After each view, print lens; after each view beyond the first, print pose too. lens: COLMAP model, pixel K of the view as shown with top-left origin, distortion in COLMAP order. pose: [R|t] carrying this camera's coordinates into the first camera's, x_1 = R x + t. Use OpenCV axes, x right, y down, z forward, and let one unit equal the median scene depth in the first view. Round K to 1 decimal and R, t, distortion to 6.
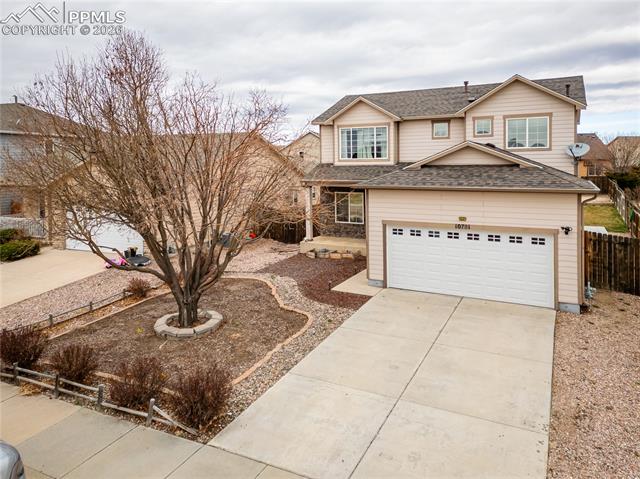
lens RADIAL K [[441.6, 0, 320.0], [0, 441.6, 201.1], [0, 0, 1]] dist [0.030784, -0.004902]
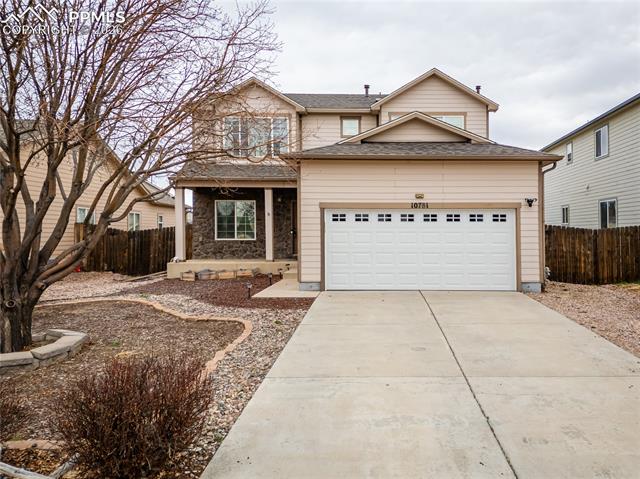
lens RADIAL K [[461.7, 0, 383.1], [0, 461.7, 237.6], [0, 0, 1]] dist [0.050091, -0.003845]
pose [[0.885743, 0.003976, 0.464159, -0.137308], [0.020308, 0.998674, -0.047309, 0.146714], [-0.463732, 0.051330, 0.884487, 0.237436]]
